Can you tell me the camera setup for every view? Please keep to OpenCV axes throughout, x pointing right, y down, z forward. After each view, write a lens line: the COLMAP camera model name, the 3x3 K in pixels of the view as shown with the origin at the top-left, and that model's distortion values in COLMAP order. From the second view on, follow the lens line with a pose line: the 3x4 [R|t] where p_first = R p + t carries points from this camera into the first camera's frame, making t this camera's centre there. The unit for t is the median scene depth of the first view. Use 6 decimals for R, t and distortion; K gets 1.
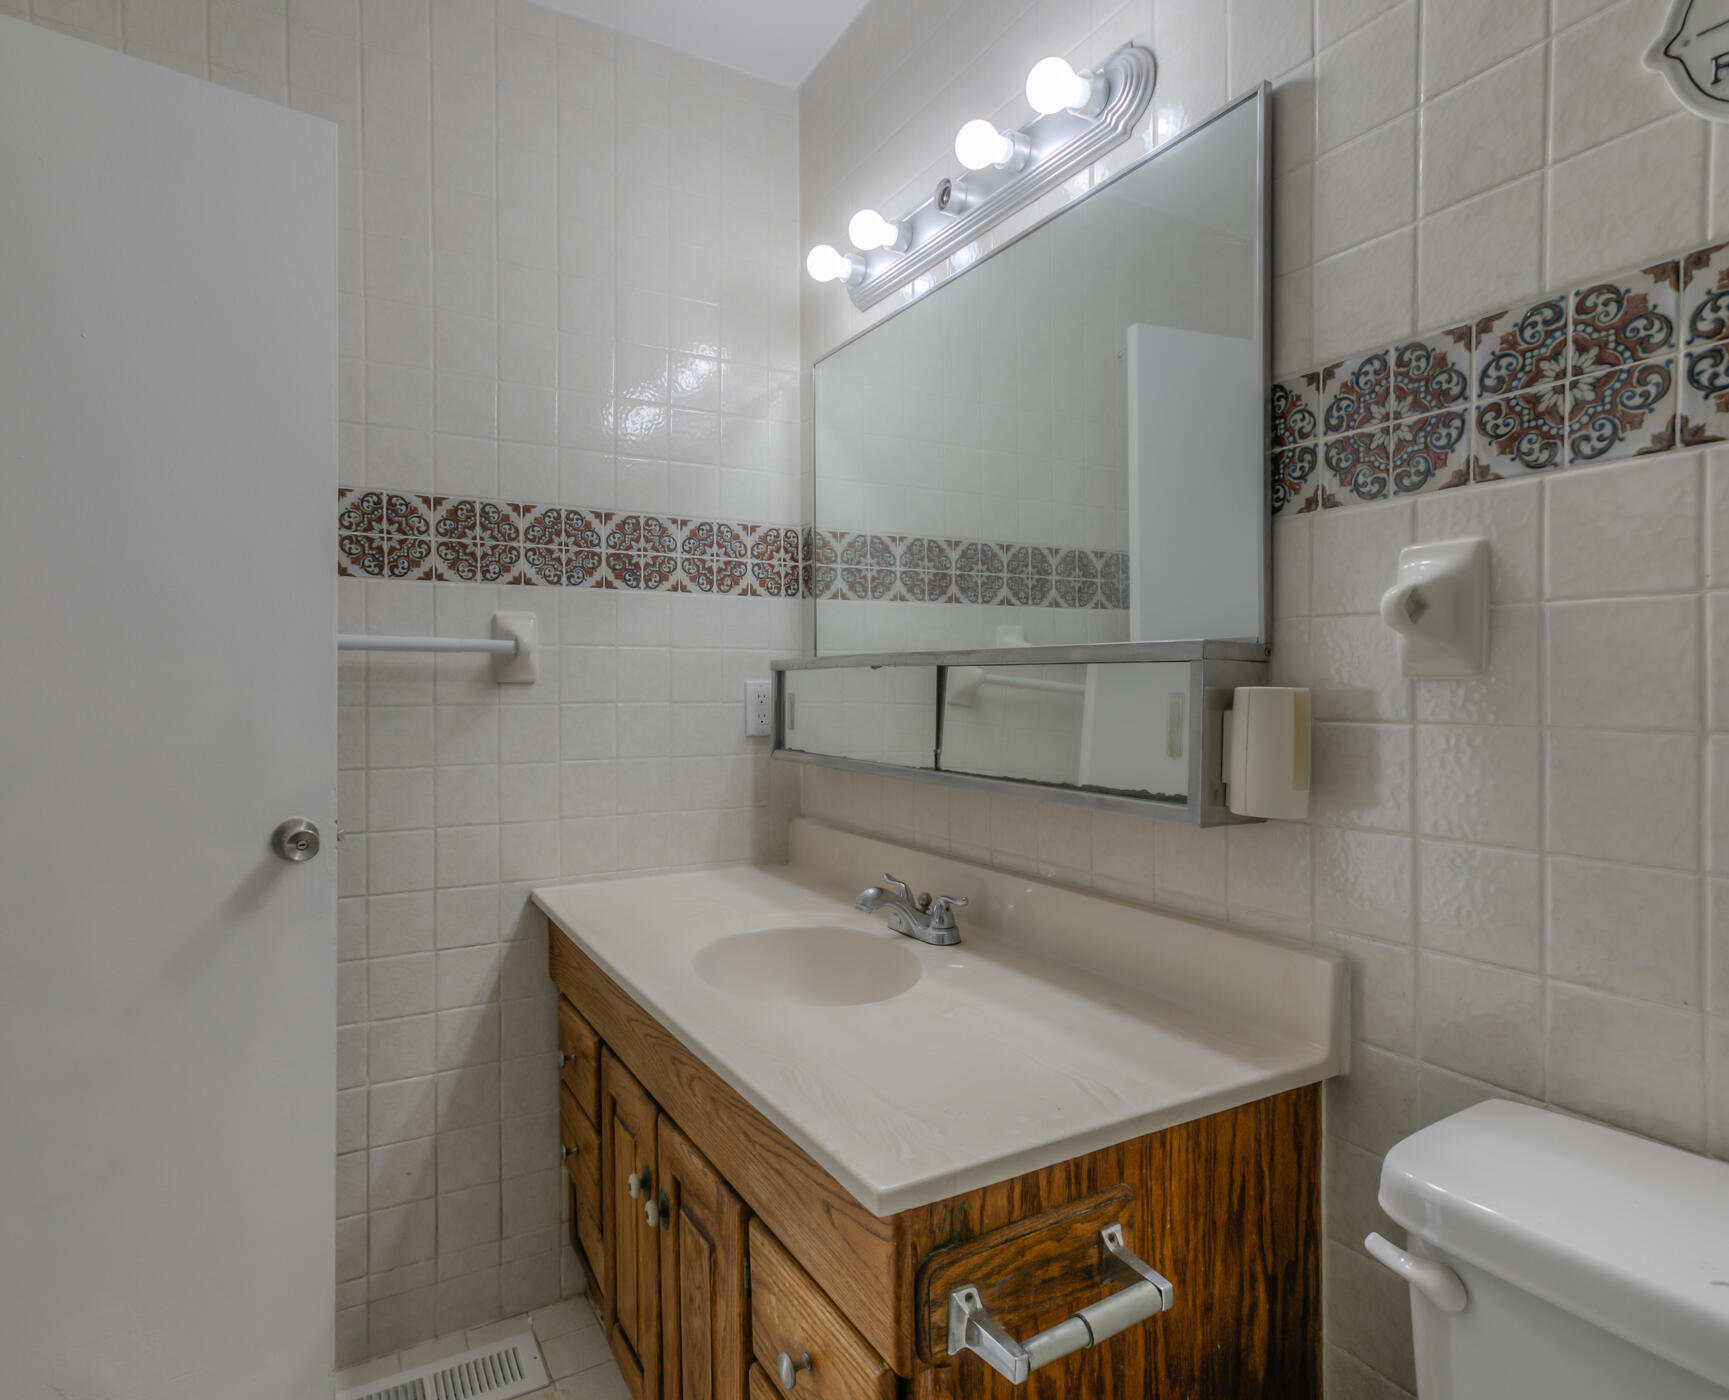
lens RADIAL K [[966.5, 0, 857.3], [0, 966.5, 702.0], [0, 0, 1]] dist [0.003955, 0.001756]
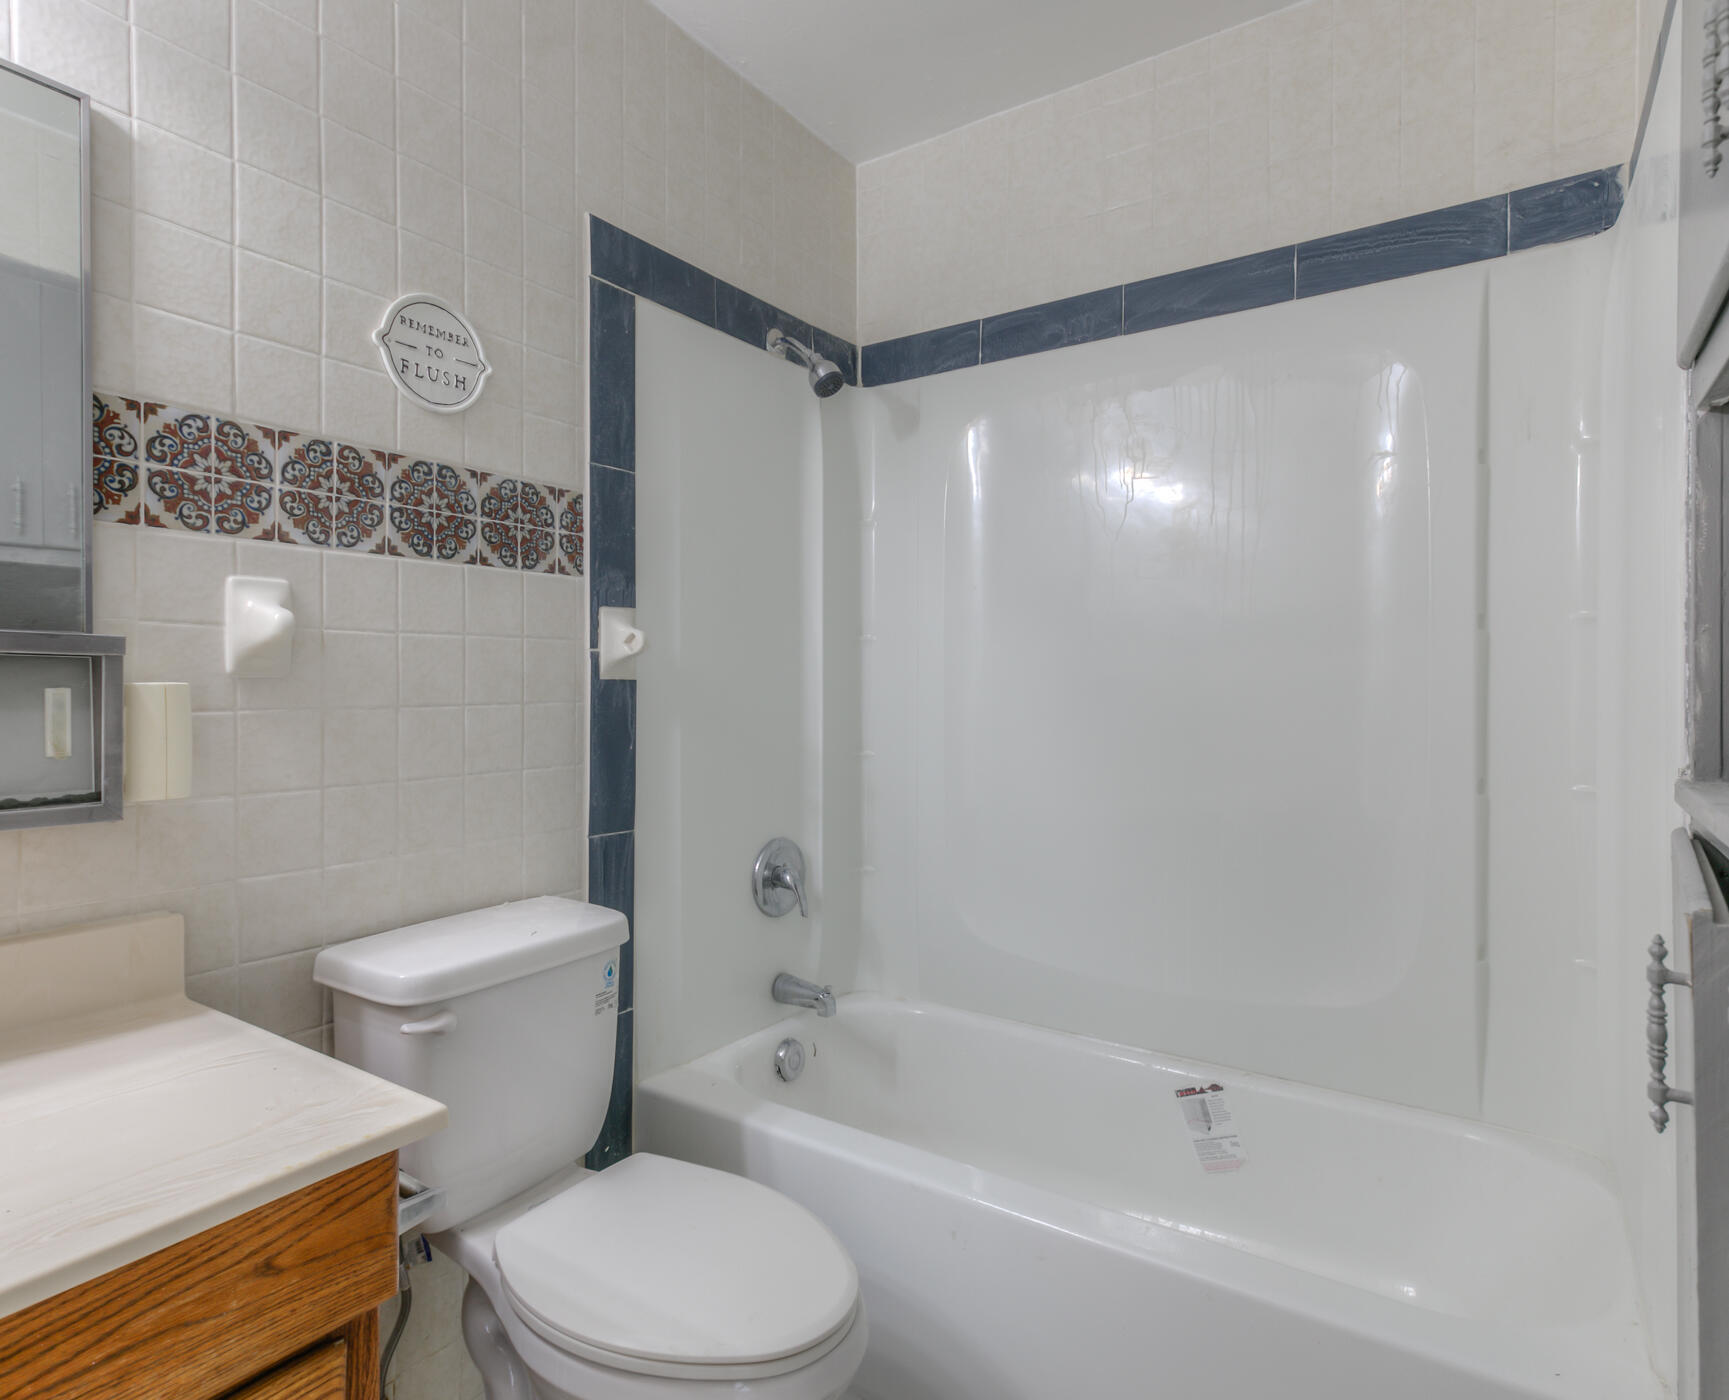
lens RADIAL K [[966.5, 0, 854.3], [0, 966.5, 694.2], [0, 0, 1]] dist [0.003955, 0.001756]
pose [[-0.433126, -0.011868, 0.901255, -1.032712], [0.009850, 0.999791, 0.017899, -0.016572], [-0.901280, 0.016630, -0.432918, 0.854455]]
